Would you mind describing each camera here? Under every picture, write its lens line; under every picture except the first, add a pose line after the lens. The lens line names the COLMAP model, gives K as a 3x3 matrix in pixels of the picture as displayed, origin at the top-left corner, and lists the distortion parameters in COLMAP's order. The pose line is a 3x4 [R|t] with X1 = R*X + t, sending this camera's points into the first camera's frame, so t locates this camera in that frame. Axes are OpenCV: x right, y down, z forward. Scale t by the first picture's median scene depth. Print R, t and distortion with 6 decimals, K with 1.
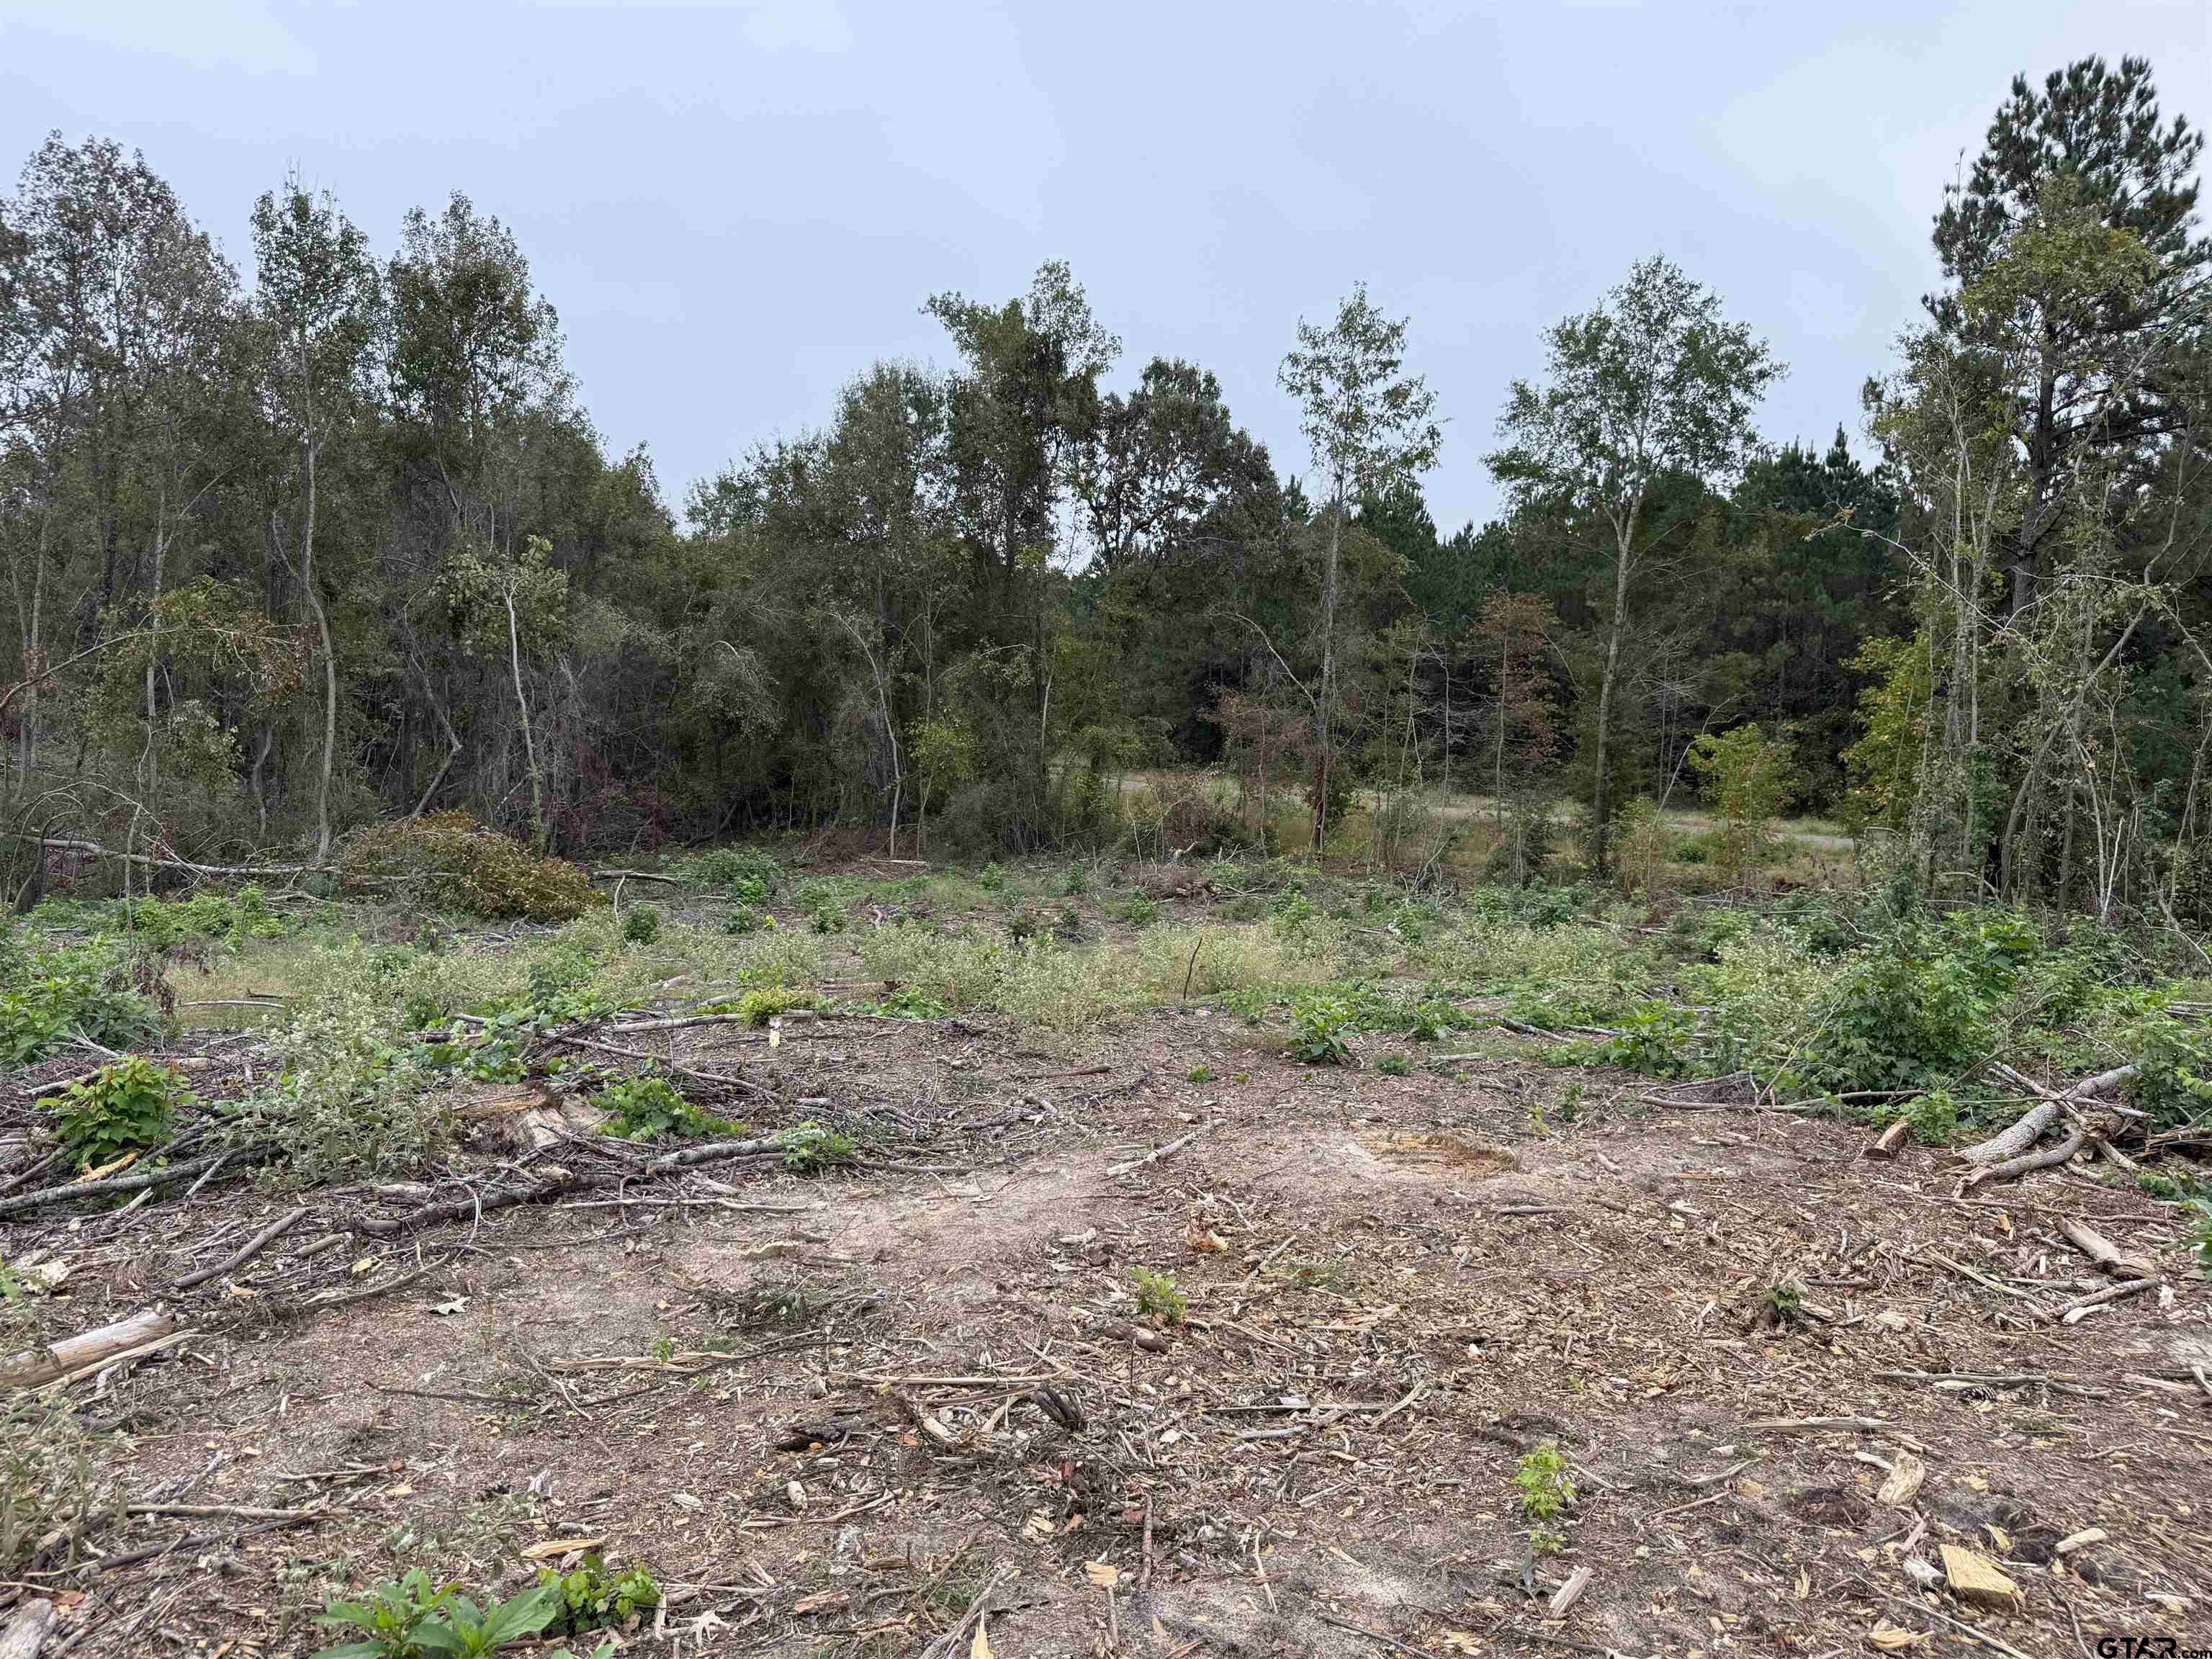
lens RADIAL K [[1406.0, 0, 1106.0], [0, 1406.0, 829.5], [0, 0, 1]] dist [-0.001040, -0.026904]
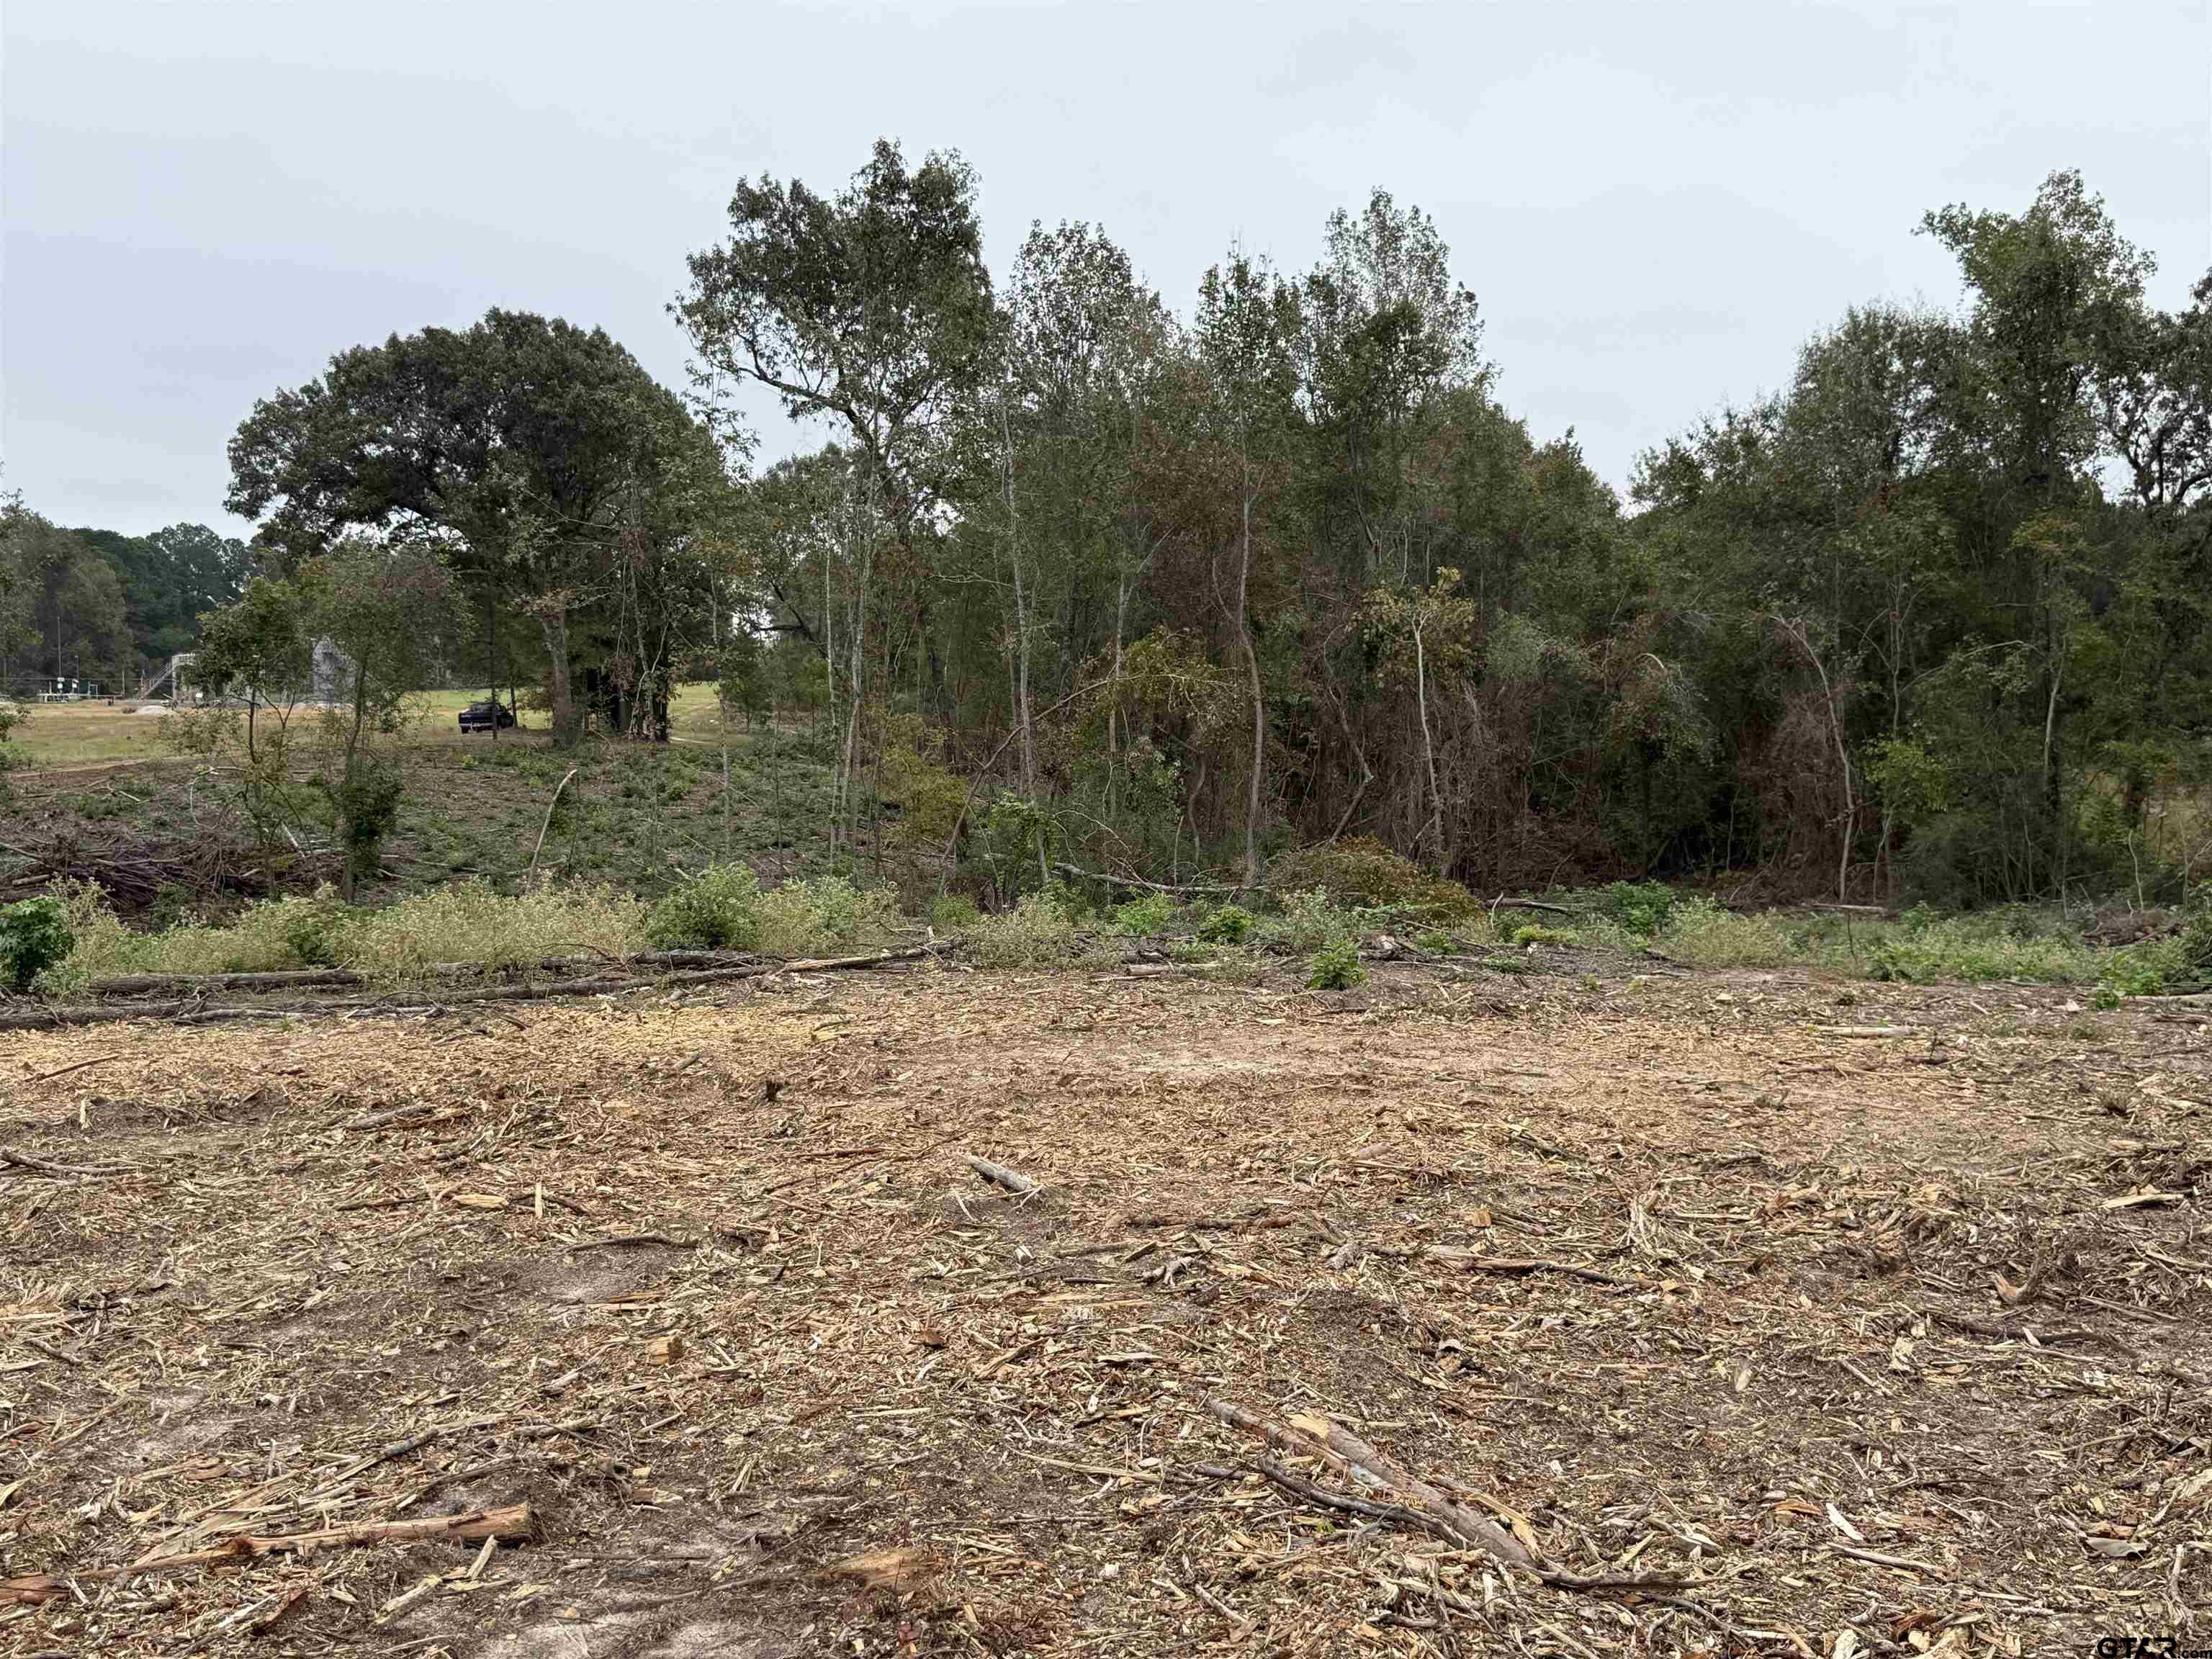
lens RADIAL K [[2238.7, 0, 1103.3], [0, 2238.7, 800.4], [0, 0, 1]] dist [0.259053, 0.003104]
pose [[0.852623, -0.007097, -0.522478, 0.189551], [-0.017674, 0.998944, -0.042410, 0.025895], [0.522227, 0.045394, 0.851597, -0.411039]]
